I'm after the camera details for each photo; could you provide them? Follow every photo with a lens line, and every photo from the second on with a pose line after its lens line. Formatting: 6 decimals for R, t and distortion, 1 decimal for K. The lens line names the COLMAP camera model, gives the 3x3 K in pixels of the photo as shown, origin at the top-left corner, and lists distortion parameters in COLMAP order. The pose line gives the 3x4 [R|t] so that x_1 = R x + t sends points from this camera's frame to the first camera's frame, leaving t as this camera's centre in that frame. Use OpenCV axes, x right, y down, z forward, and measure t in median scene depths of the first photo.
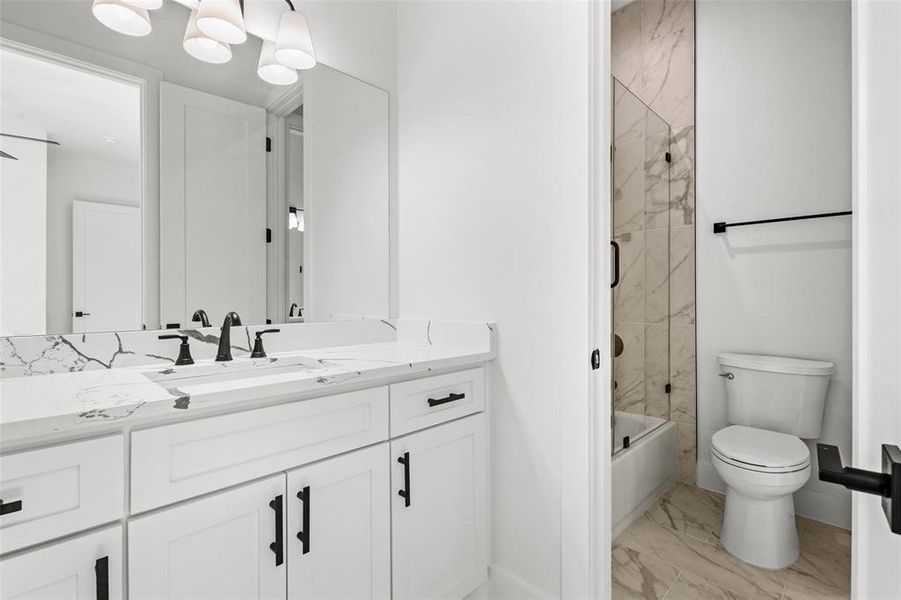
lens RADIAL K [[413.5, 0, 449.9], [0, 413.5, 294.5], [0, 0, 1]] dist [0.001169, 0.000353]
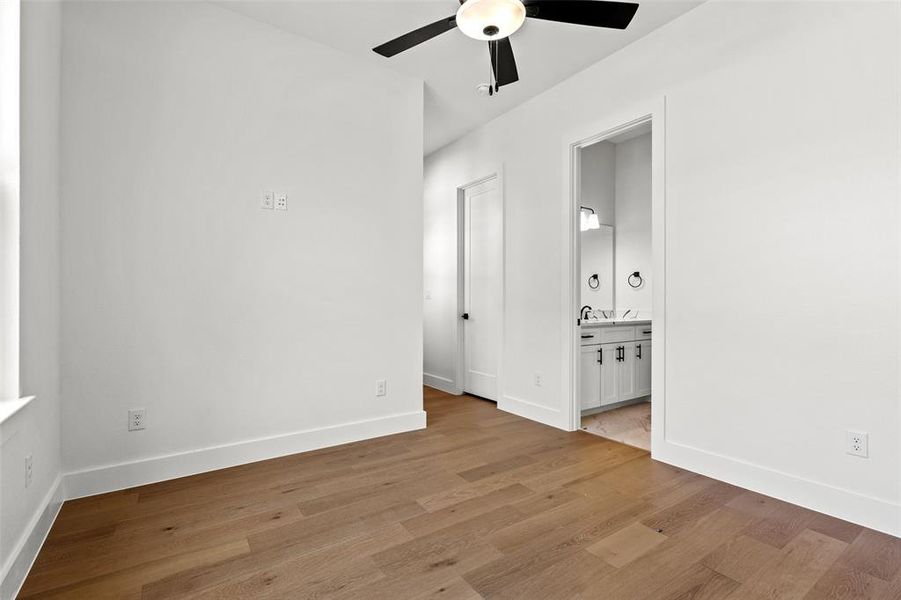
lens RADIAL K [[412.6, 0, 450.5], [0, 412.6, 300.0], [0, 0, 1]] dist [0.004097, 0.000525]
pose [[0.981775, 0.004249, -0.189999, -0.998239], [-0.003638, 0.999987, 0.003561, -0.016727], [0.190011, -0.002805, 0.981778, -2.717750]]
